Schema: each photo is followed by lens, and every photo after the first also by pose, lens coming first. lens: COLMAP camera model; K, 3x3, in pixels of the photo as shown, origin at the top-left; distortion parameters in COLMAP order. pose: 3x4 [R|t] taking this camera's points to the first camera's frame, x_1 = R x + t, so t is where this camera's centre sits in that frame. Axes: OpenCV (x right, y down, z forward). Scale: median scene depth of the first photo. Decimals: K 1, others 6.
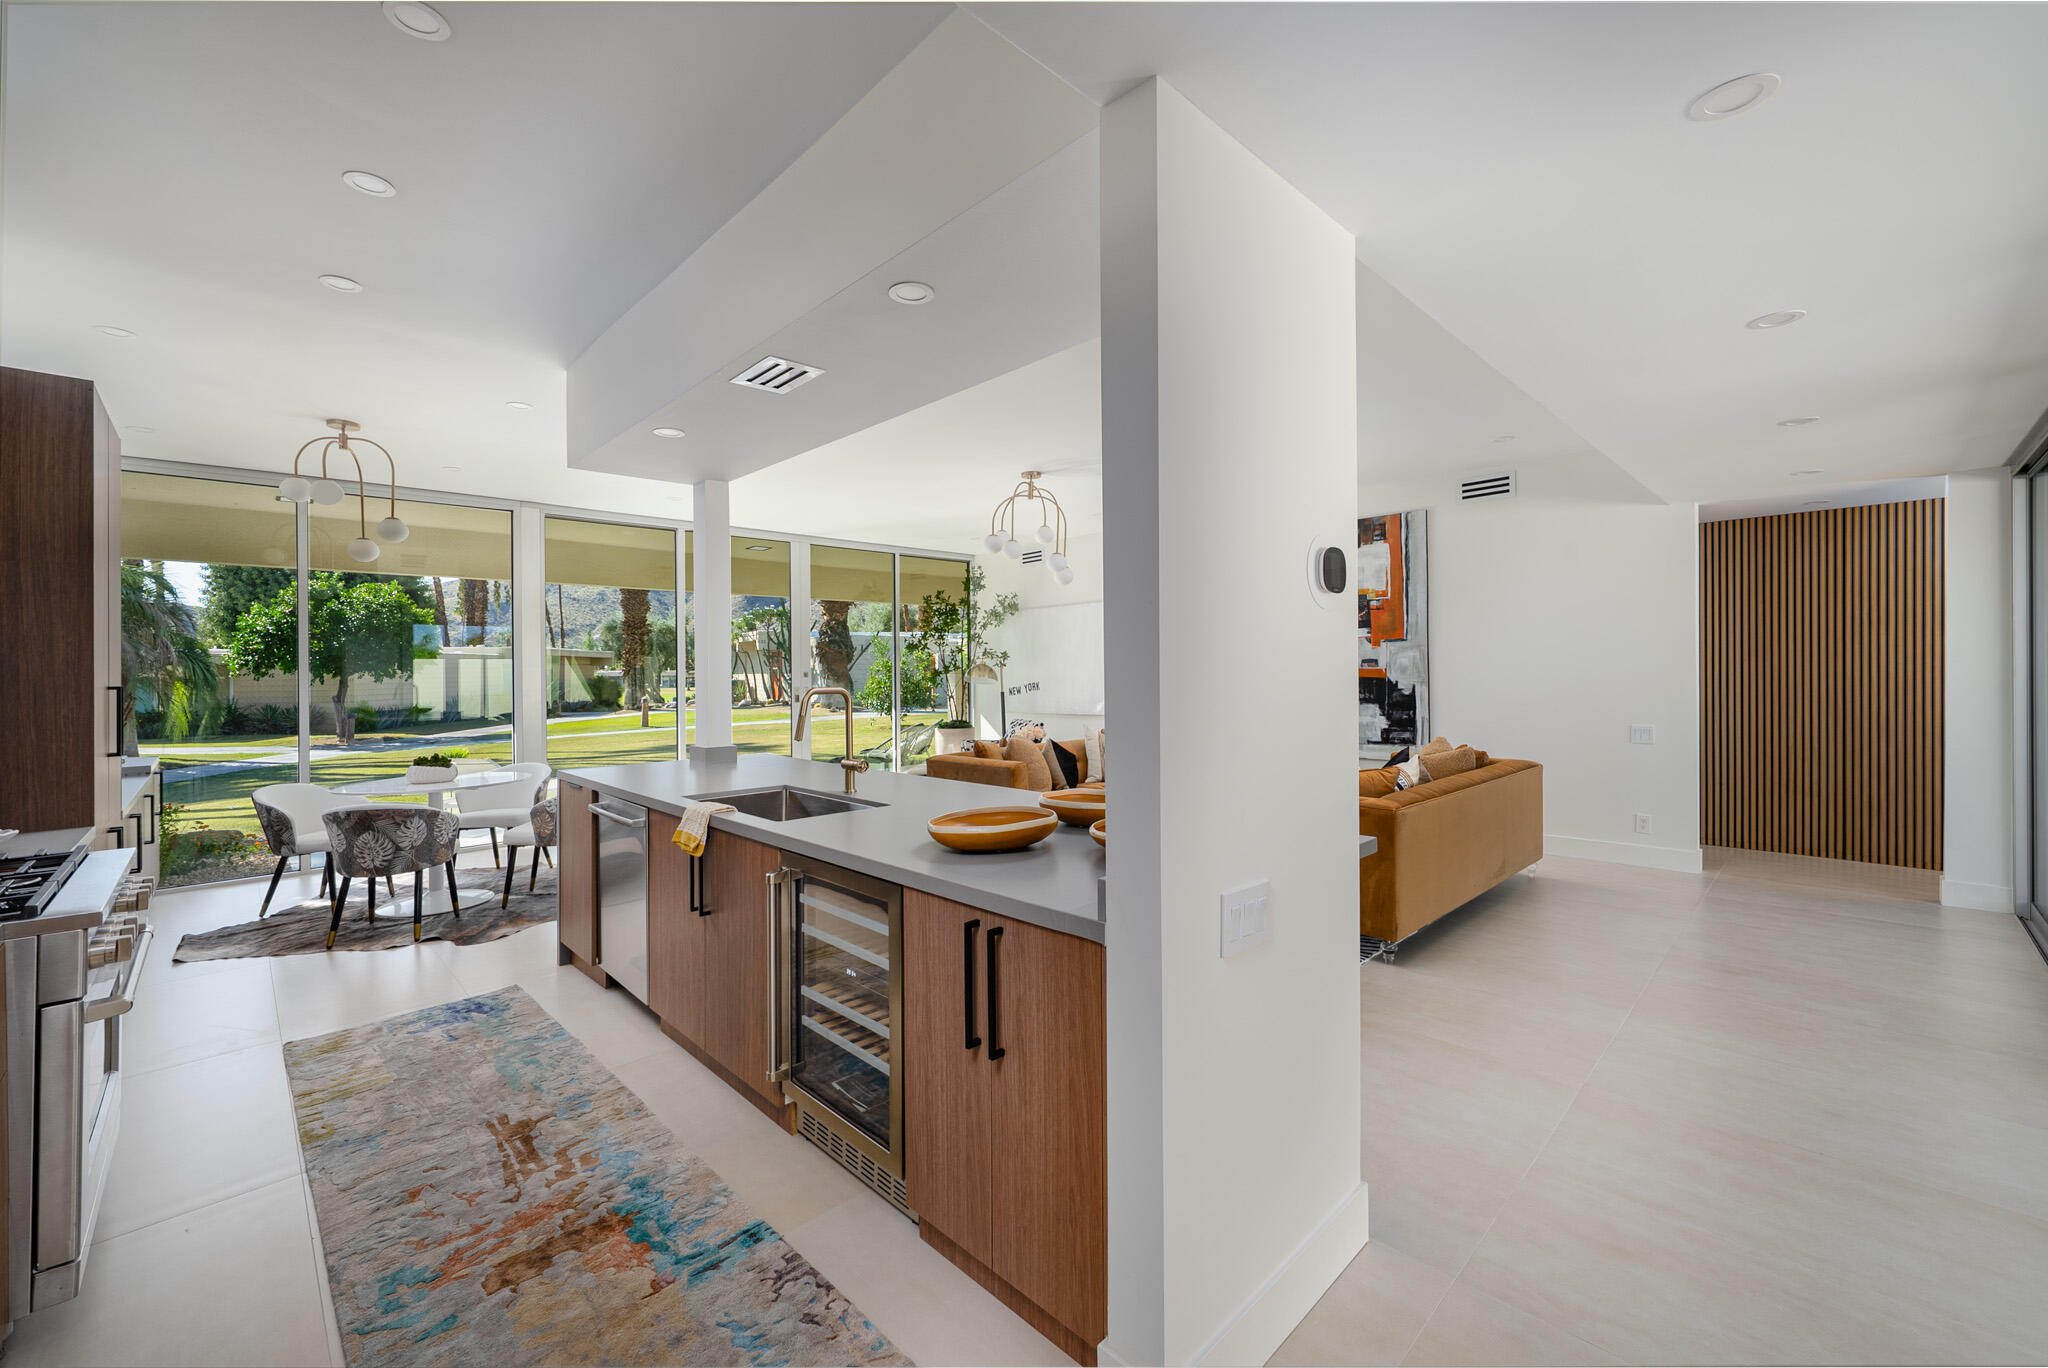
lens RADIAL K [[820.5, 0, 1024.0], [0, 820.5, 684.0], [0, 0, 1]] dist [-0.000091, -0.000040]
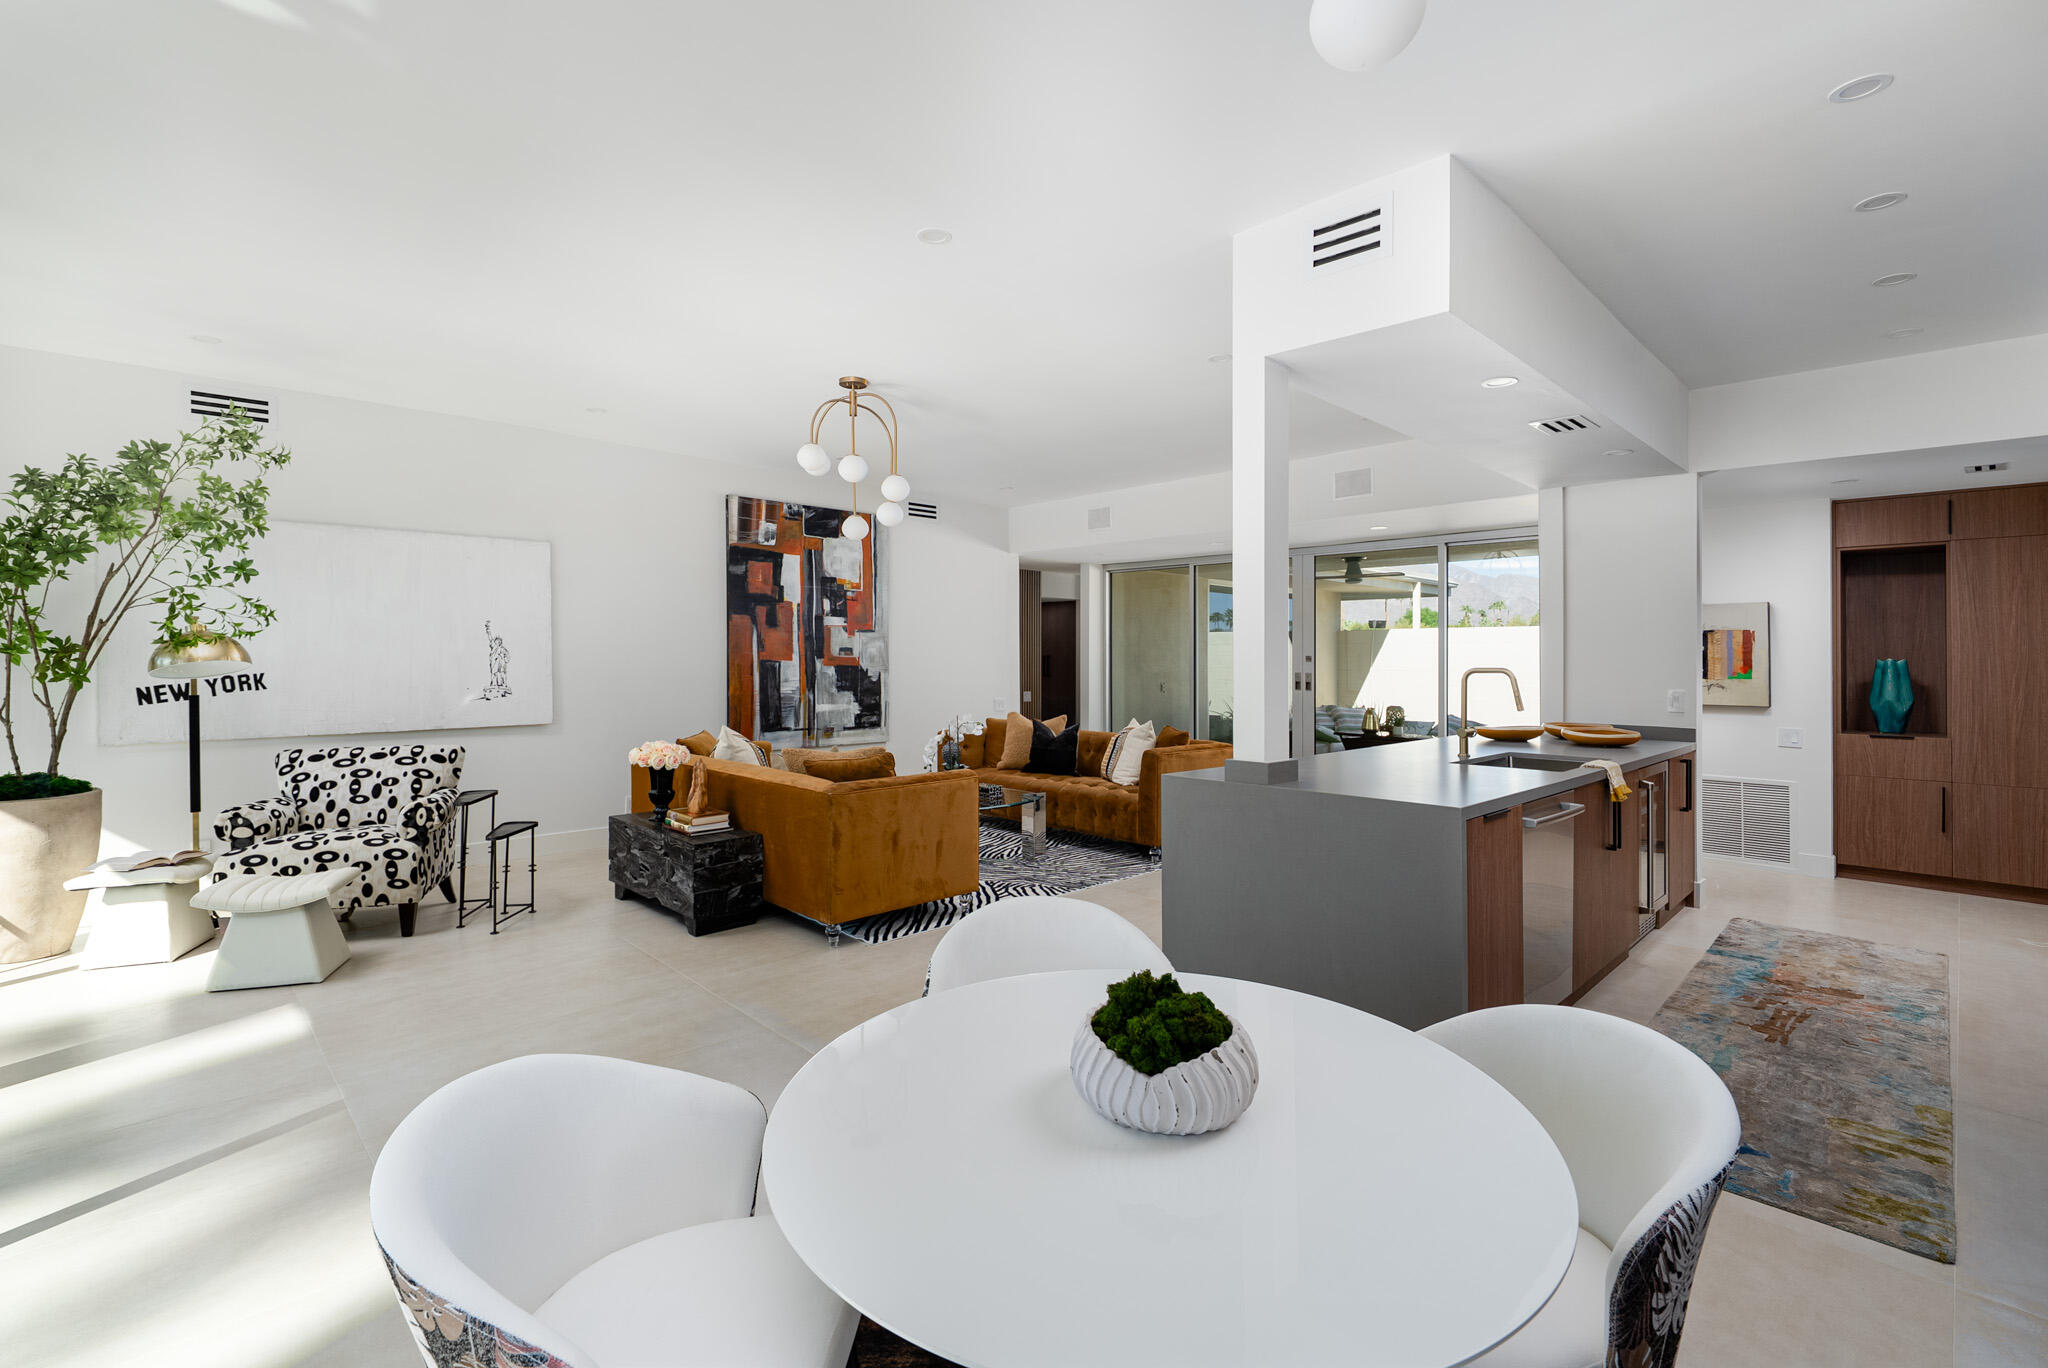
lens RADIAL K [[920.1, 0, 1024.0], [0, 920.1, 684.0], [0, 0, 1]] dist [0.001993, 0.000267]
pose [[-0.003144, -0.017857, 0.999836, -0.749176], [0.010766, 0.999782, 0.017890, -0.003235], [-0.999937, 0.010821, -0.002951, 0.797430]]
